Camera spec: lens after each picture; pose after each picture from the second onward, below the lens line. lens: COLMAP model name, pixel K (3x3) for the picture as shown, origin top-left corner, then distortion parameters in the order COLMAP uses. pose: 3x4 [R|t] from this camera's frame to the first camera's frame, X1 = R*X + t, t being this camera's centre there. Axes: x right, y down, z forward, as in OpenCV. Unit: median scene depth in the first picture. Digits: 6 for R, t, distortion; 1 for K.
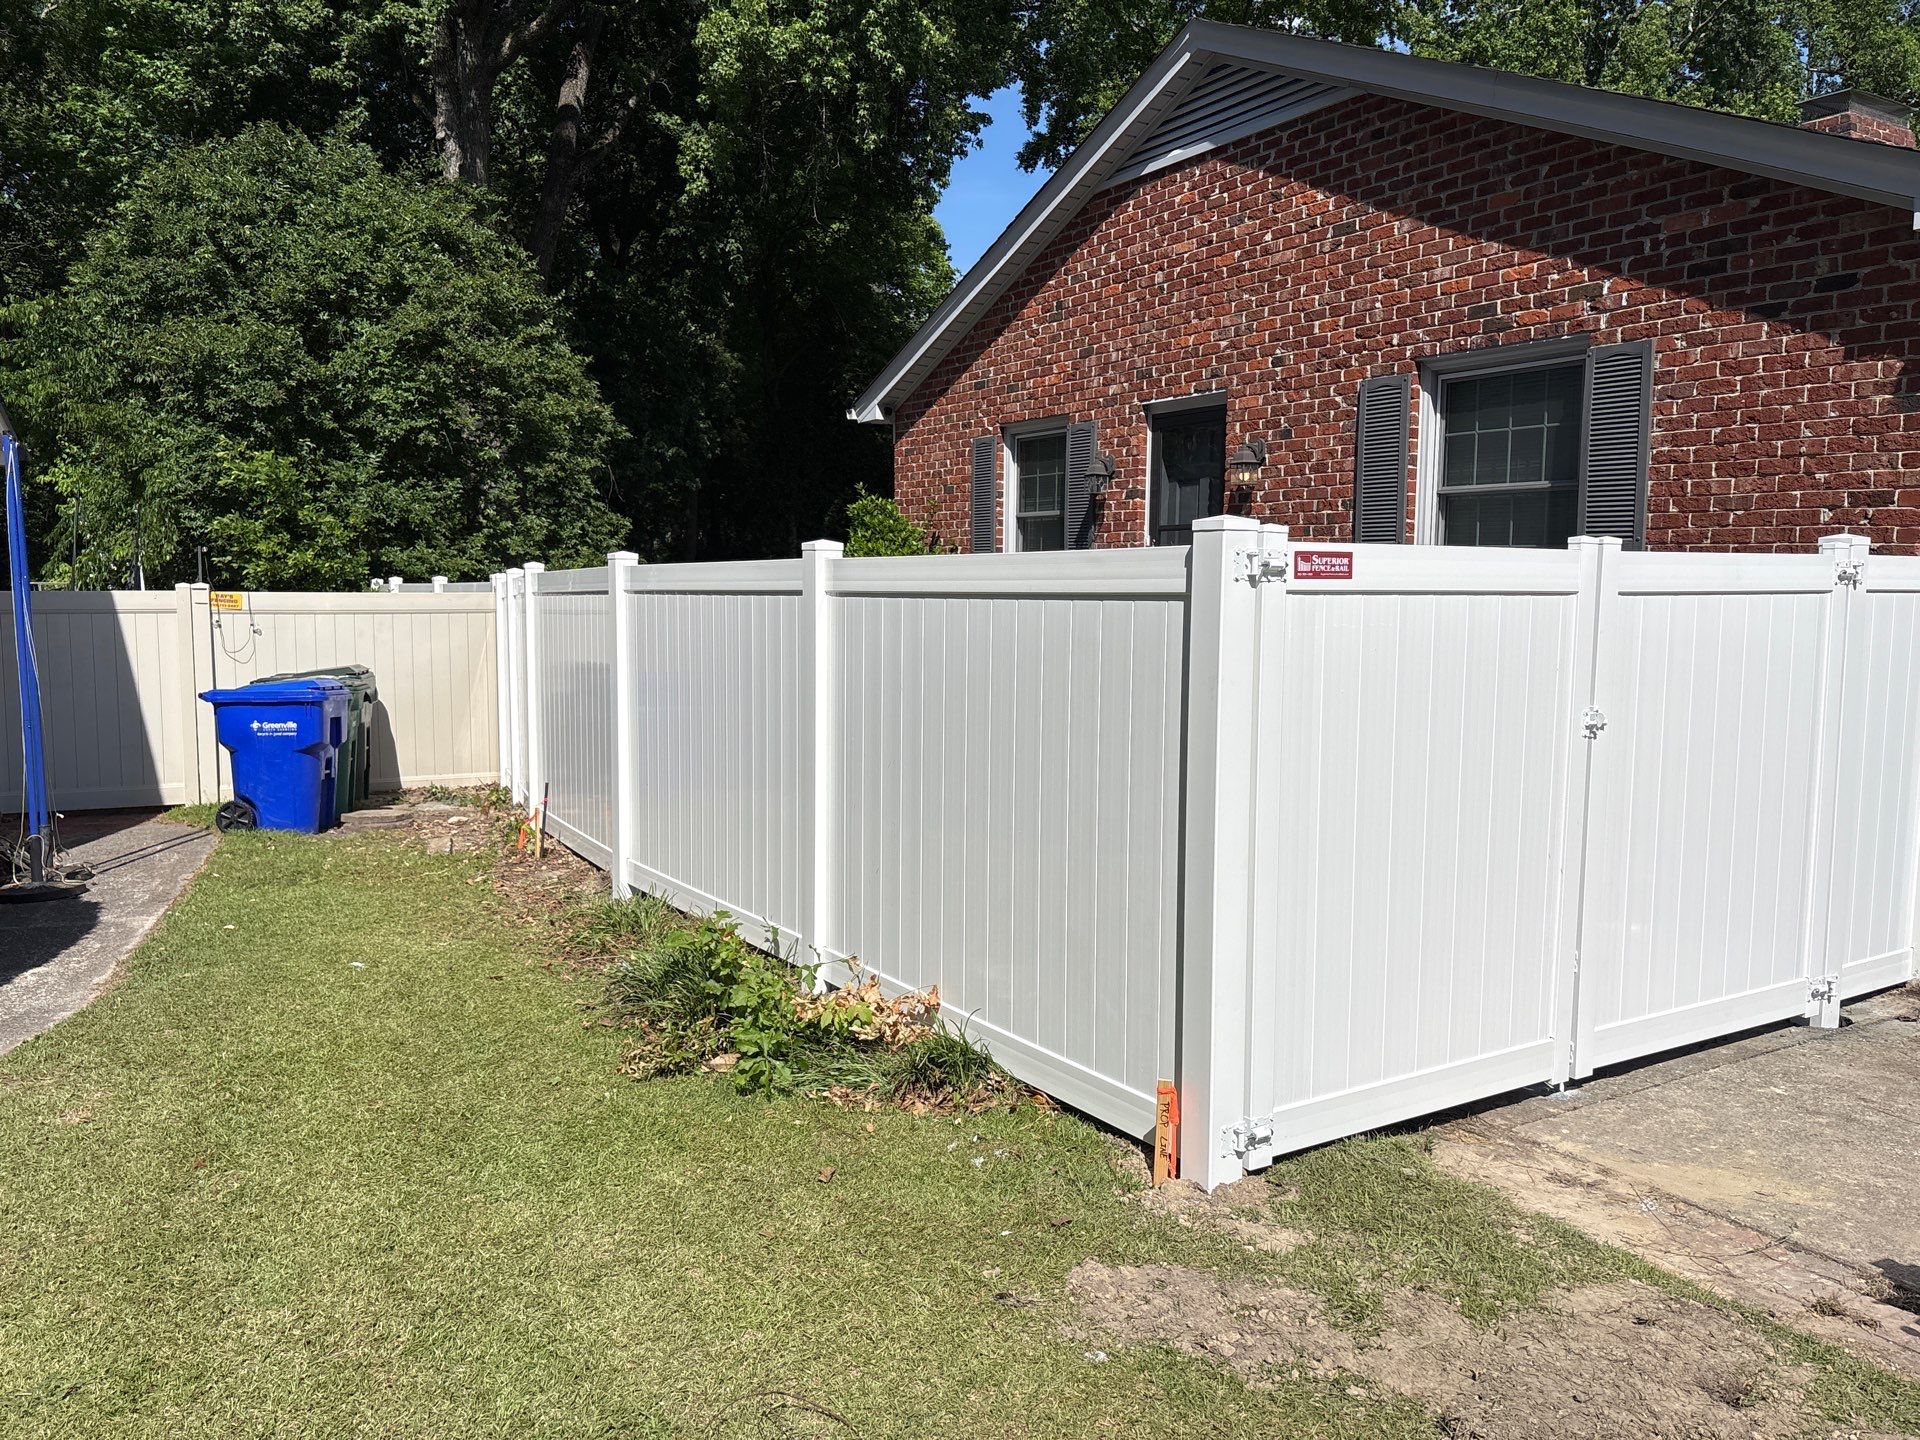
lens RADIAL K [[1459.0, 0, 968.9], [0, 1459.0, 731.4], [0, 0, 1]] dist [0.062074, -0.068449]
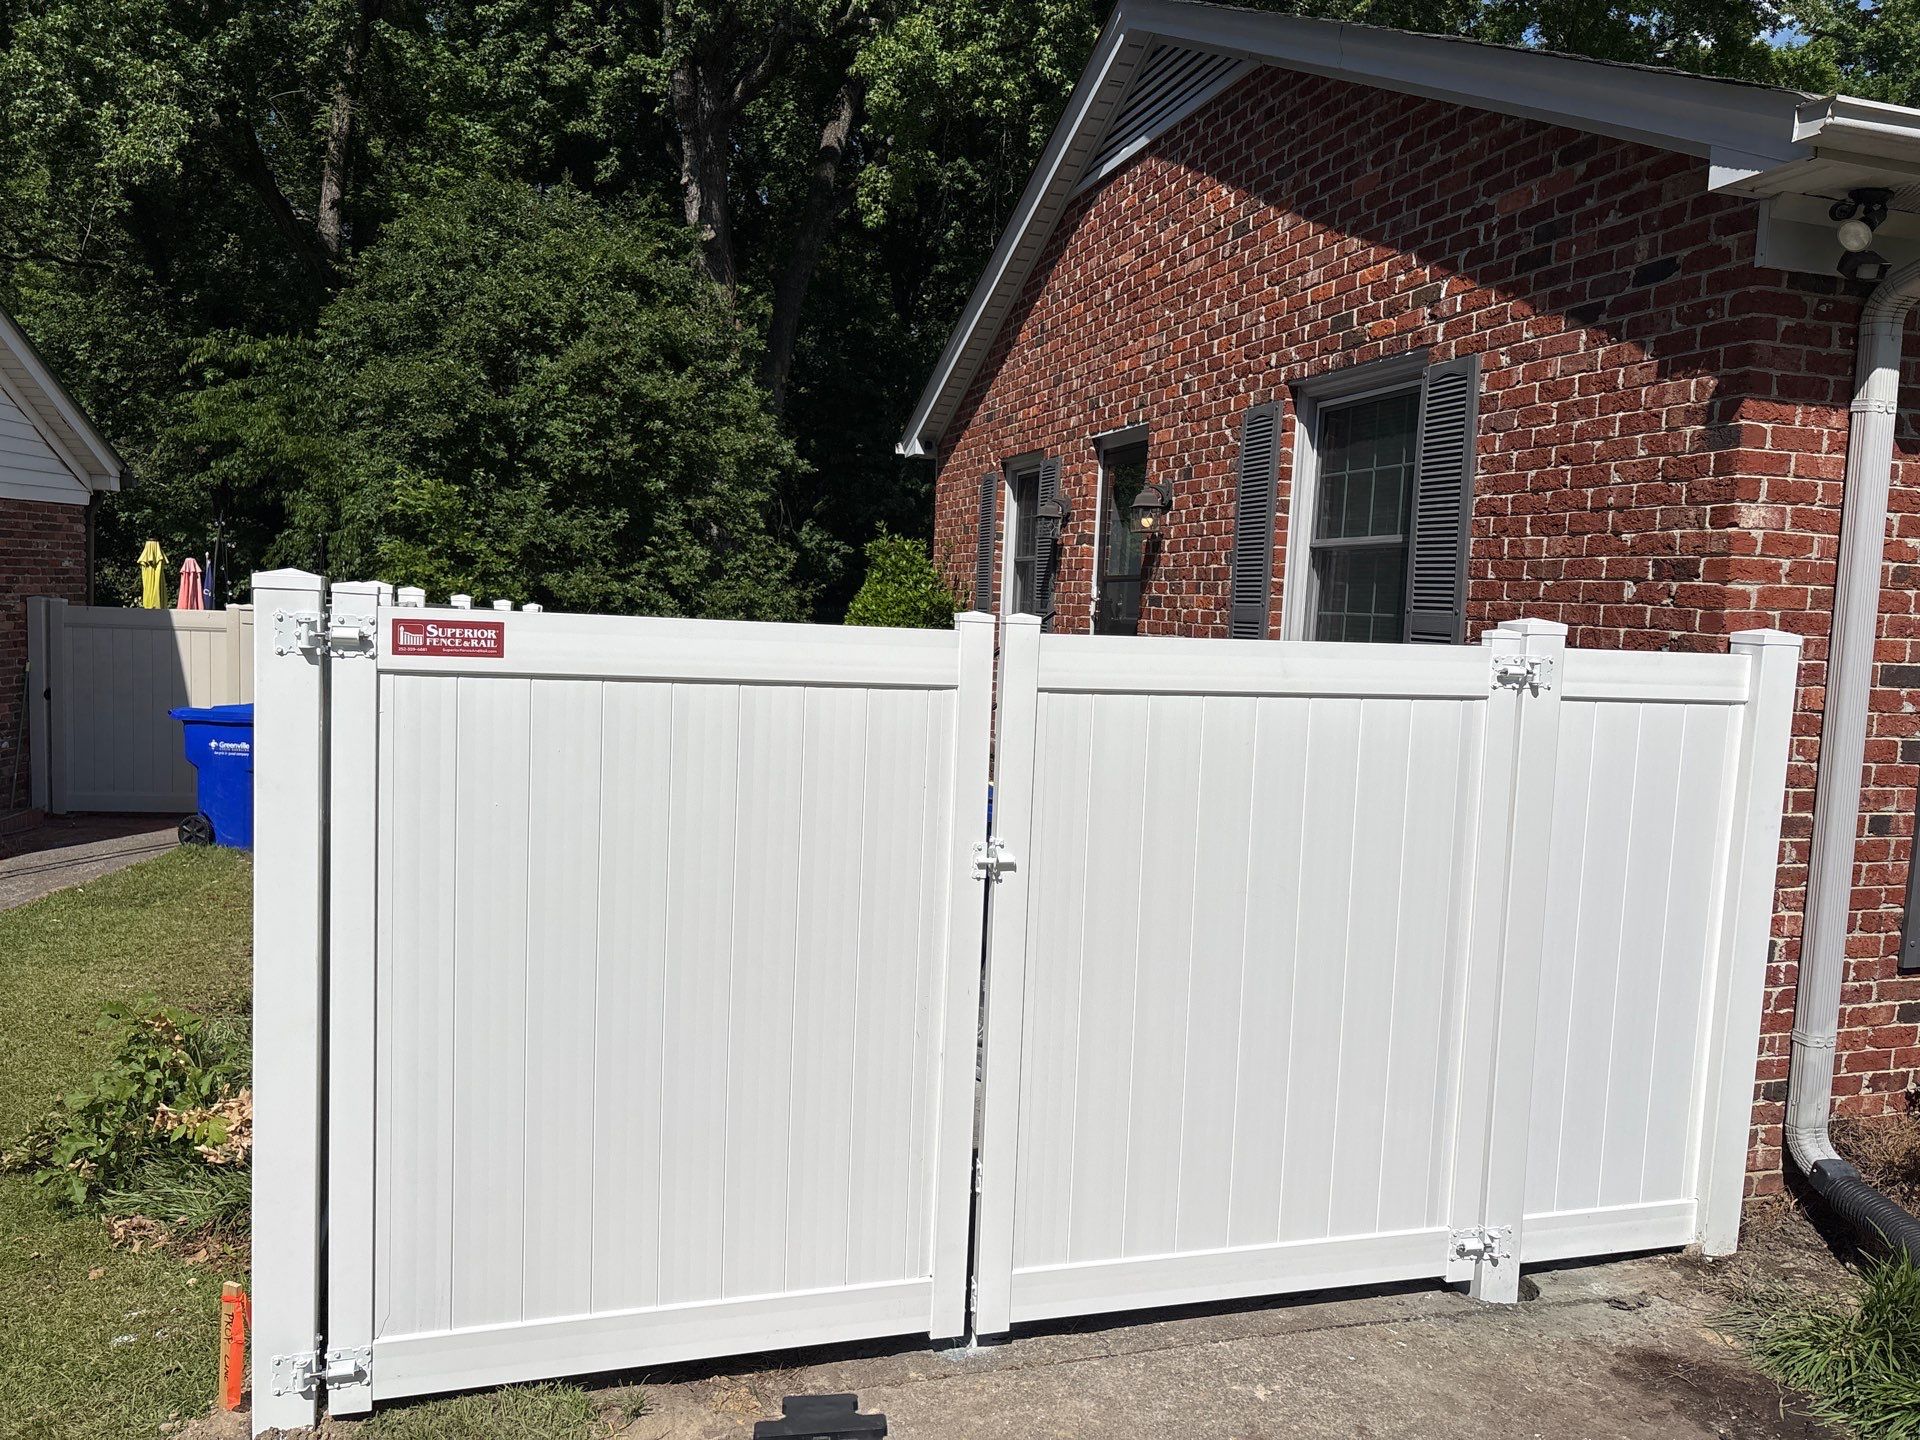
lens RADIAL K [[1451.9, 0, 992.3], [0, 1451.9, 750.9], [0, 0, 1]] dist [0.065182, -0.079369]
pose [[0.965590, 0.058165, -0.253480, 0.367689], [-0.060789, 0.998147, -0.002525, -0.036211], [0.252863, 0.017847, 0.967337, 0.173240]]
